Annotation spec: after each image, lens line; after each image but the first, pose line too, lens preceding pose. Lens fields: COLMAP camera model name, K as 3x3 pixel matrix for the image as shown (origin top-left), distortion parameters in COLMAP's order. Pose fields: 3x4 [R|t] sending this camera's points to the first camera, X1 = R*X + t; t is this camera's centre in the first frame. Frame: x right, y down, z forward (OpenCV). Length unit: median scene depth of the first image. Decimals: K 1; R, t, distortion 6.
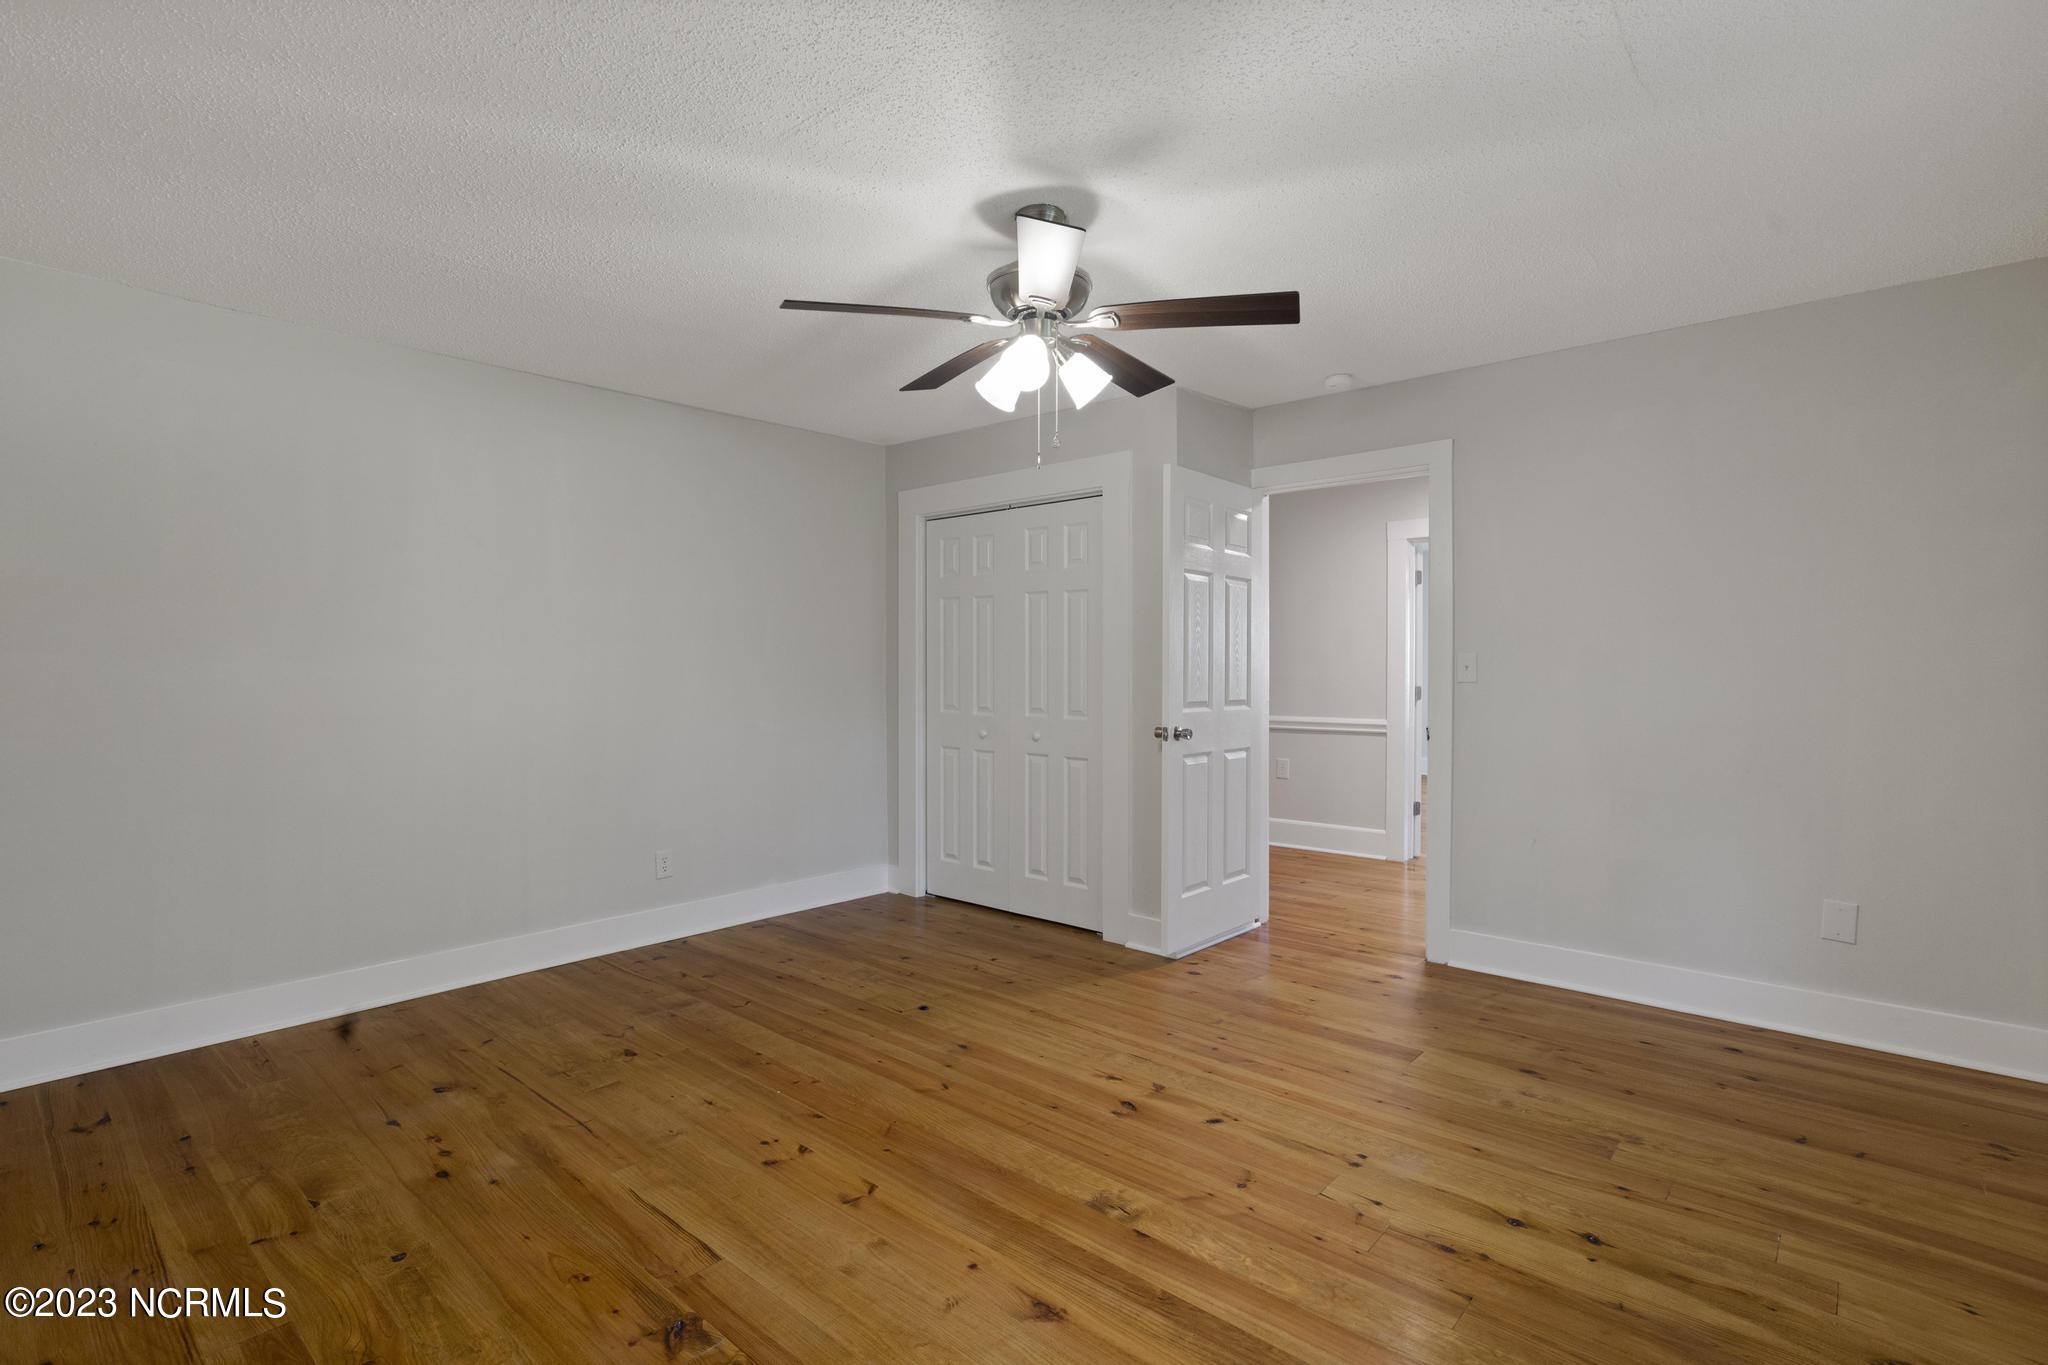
lens RADIAL K [[971.3, 0, 1025.8], [0, 971.3, 682.2], [0, 0, 1]] dist [0.001492, 0.000039]
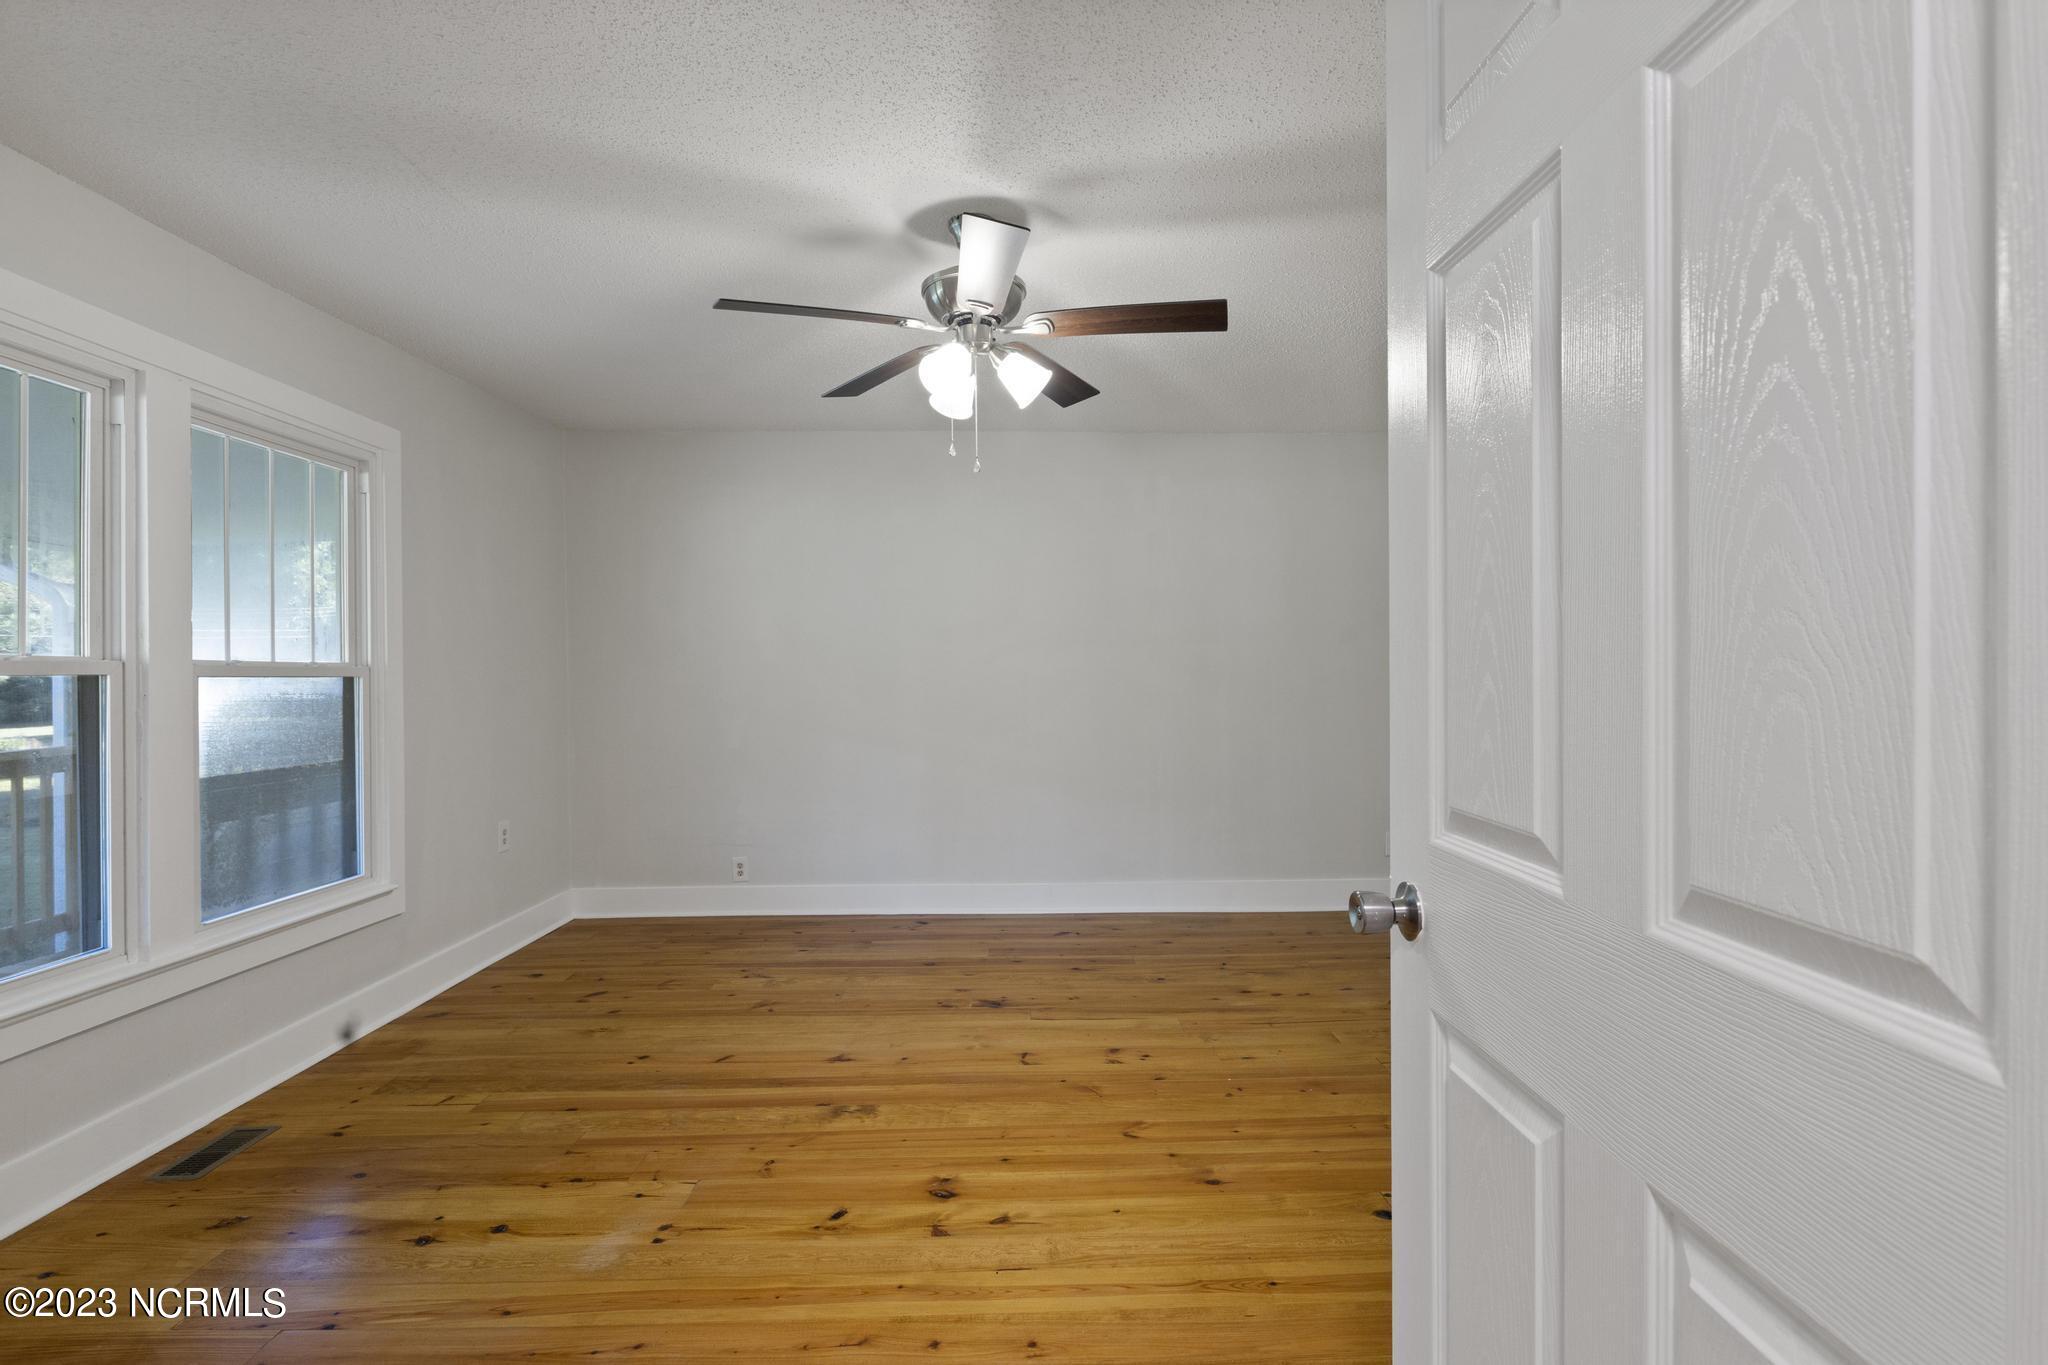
lens RADIAL K [[971.3, 0, 1030.6], [0, 971.3, 671.1], [0, 0, 1]] dist [0.001492, 0.000039]
pose [[-0.737806, 0.008522, -0.674959, 0.691325], [-0.000539, 0.999913, 0.013214, -0.028305], [0.675013, 0.010113, -0.737737, 1.883153]]
